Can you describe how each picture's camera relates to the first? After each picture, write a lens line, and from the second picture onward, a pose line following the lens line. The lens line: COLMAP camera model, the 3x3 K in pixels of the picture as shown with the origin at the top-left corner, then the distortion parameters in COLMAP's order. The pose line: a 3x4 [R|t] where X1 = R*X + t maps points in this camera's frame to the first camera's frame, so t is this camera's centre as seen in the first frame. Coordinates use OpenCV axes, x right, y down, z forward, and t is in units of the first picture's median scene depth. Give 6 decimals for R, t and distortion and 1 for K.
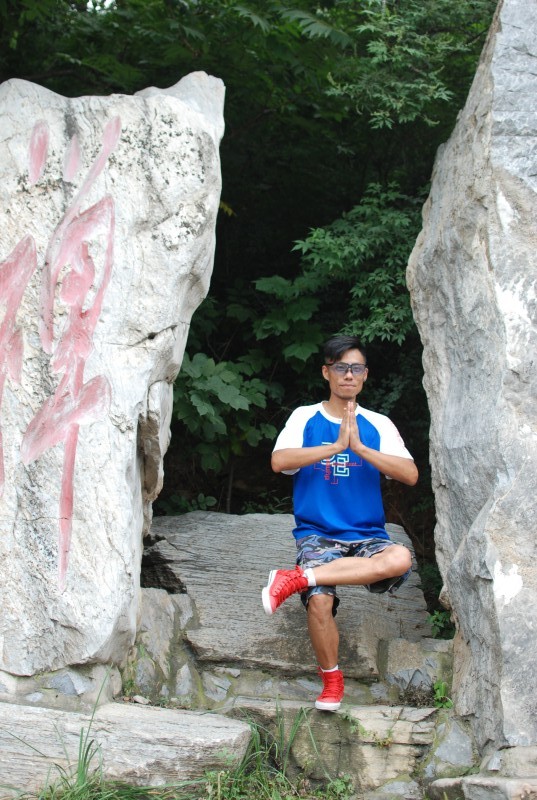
lens RADIAL K [[1230.0, 0, 268.5], [0, 1230.0, 400.0], [0, 0, 1]] dist [-0.179709, 0.160122]
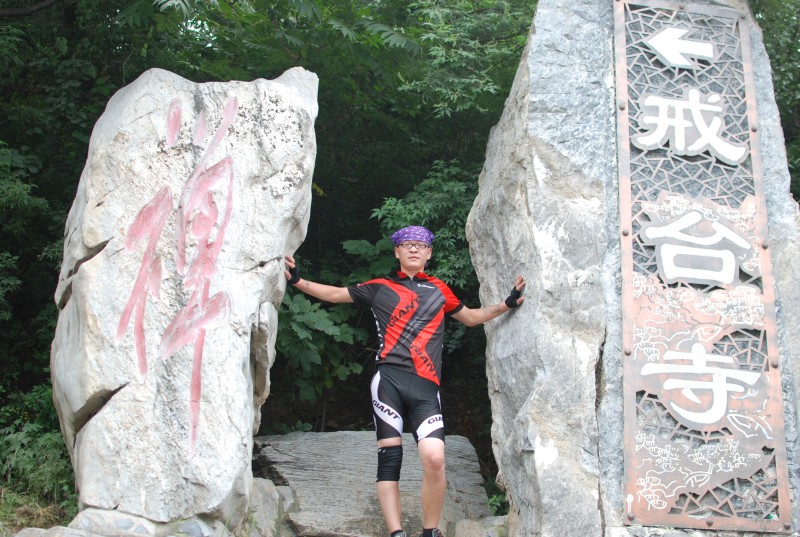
lens RADIAL K [[1229.6, 0, 407.8], [0, 1229.6, 267.1], [0, 0, 1]] dist [-0.179756, 0.161044]
pose [[0.999147, -0.008163, 0.040481, 0.004043], [0.013883, 0.989610, -0.143108, 0.130506], [-0.038892, 0.143548, 0.988879, -0.253966]]
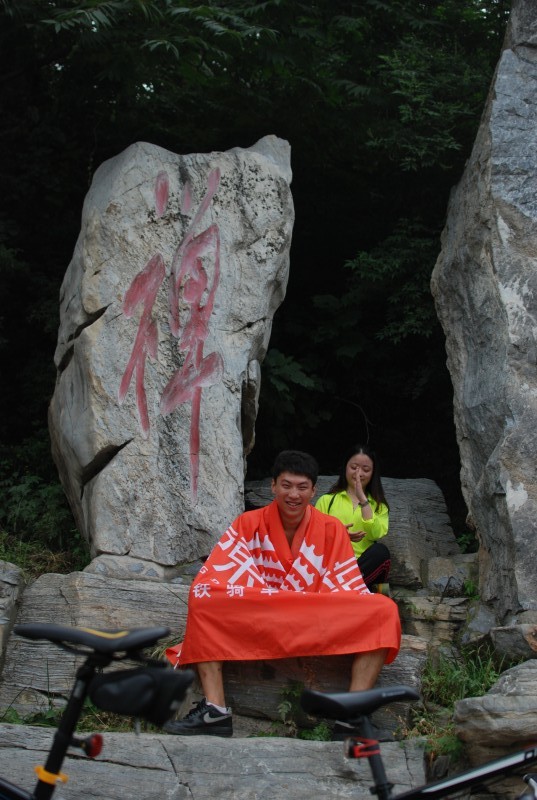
lens RADIAL K [[1230.0, 0, 268.5], [0, 1230.0, 400.0], [0, 0, 1]] dist [-0.179709, 0.160122]
pose [[0.999590, -0.028098, -0.005545, -0.066386], [0.027694, 0.997632, -0.062954, 0.114213], [0.007301, 0.062775, 0.998001, -0.349382]]
